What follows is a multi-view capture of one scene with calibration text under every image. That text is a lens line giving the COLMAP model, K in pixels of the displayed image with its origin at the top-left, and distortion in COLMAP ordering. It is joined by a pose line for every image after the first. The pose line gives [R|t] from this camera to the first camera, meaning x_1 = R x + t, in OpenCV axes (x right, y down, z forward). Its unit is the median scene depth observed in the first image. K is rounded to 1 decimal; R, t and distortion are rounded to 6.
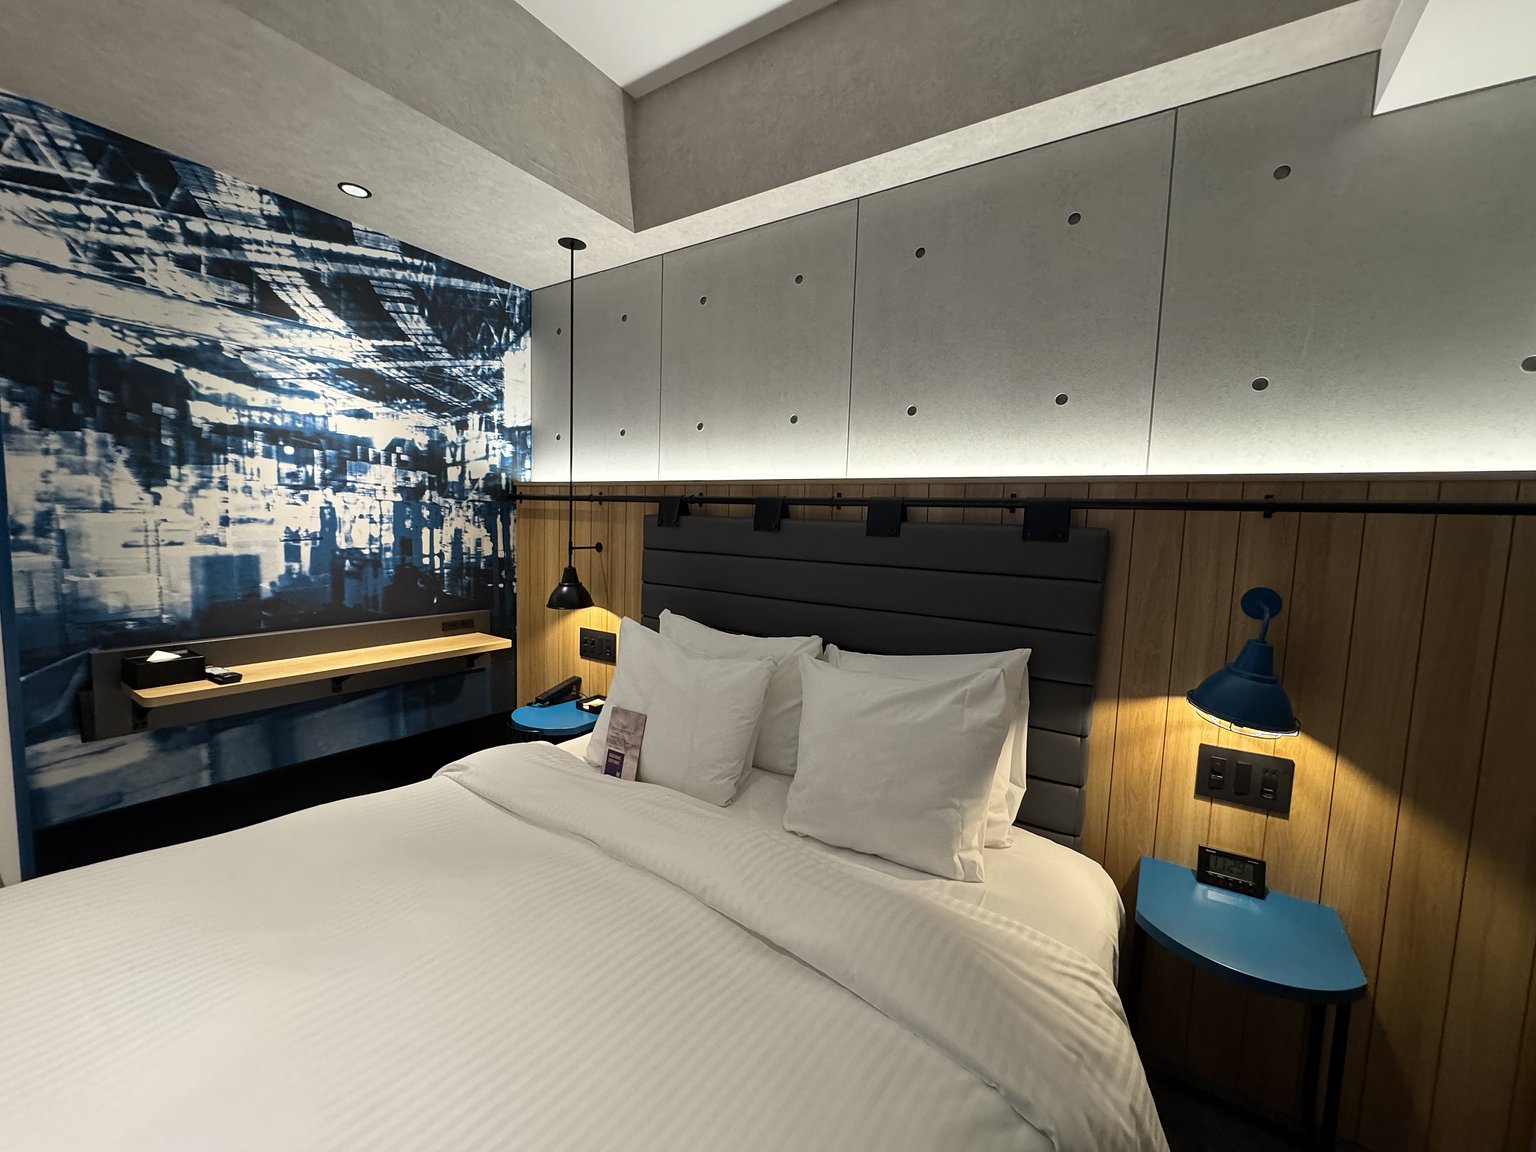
lens RADIAL K [[612.0, 0, 760.8], [0, 612.0, 562.8], [0, 0, 1]] dist [-0.000814, -0.000013]
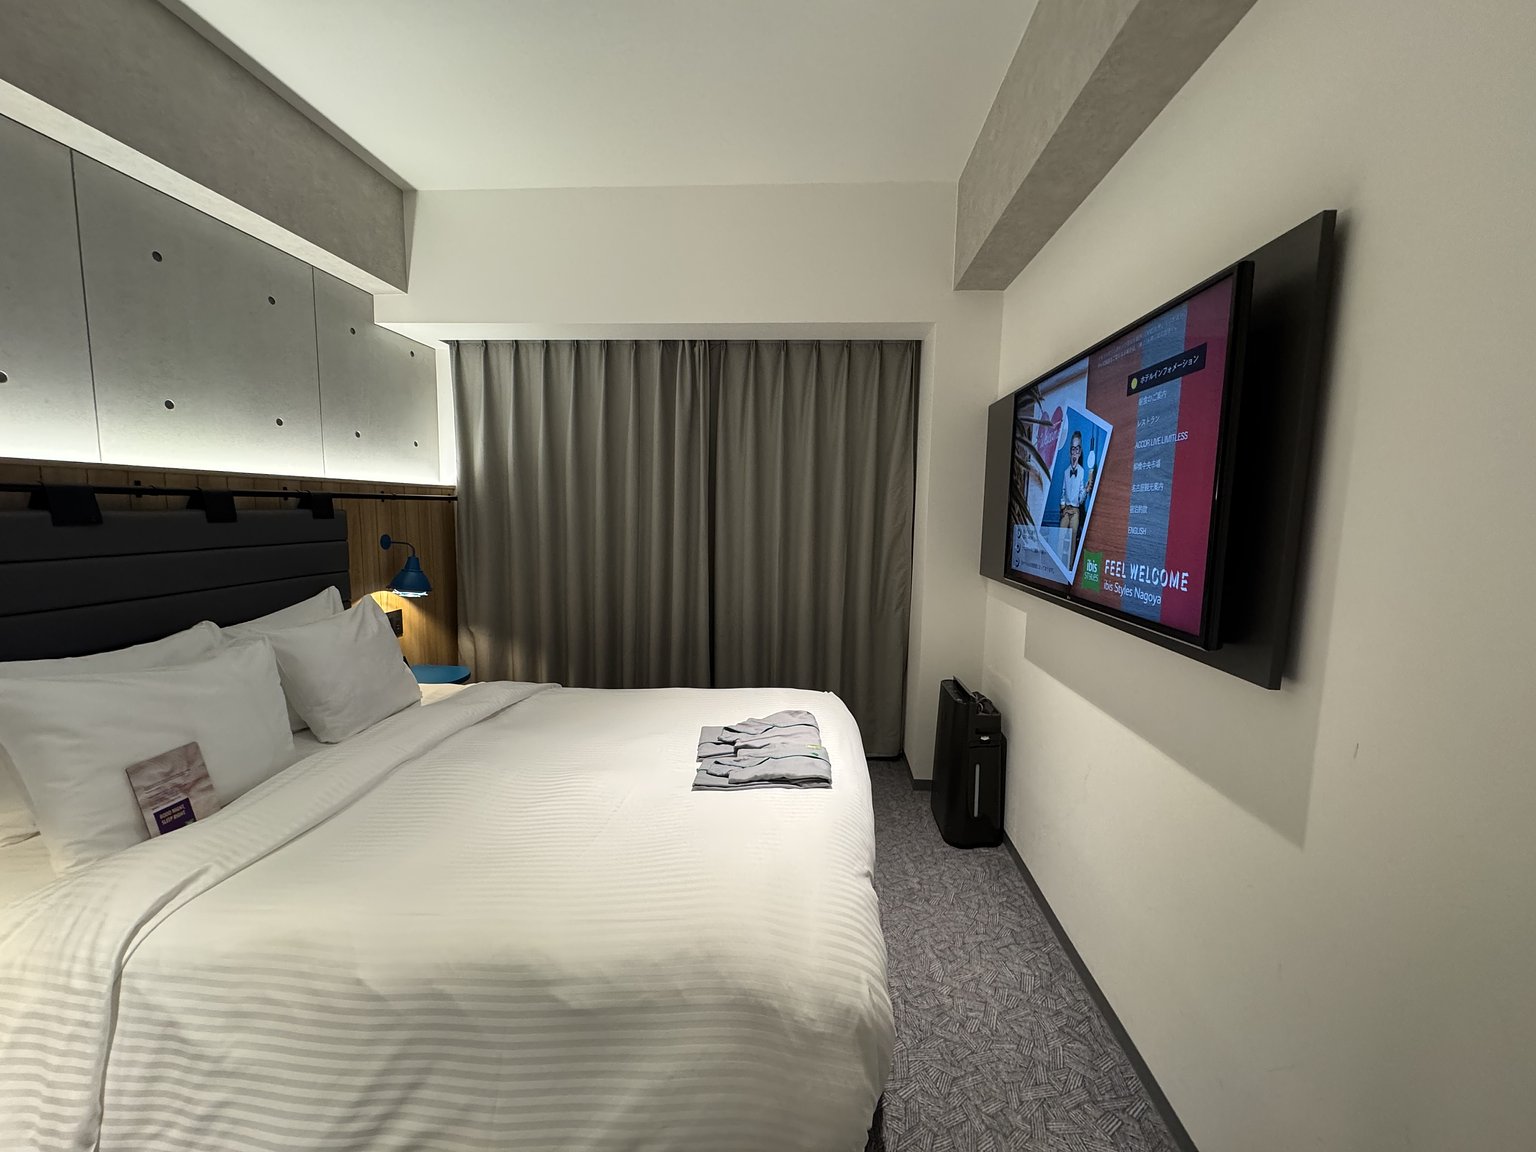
lens RADIAL K [[612.0, 0, 760.8], [0, 612.0, 562.8], [0, 0, 1]] dist [-0.000814, -0.000013]
pose [[-0.488526, -0.106396, 0.866039, -1.389333], [0.051509, 0.987290, 0.150348, -0.094731], [-0.871028, 0.118058, -0.476836, 0.732155]]
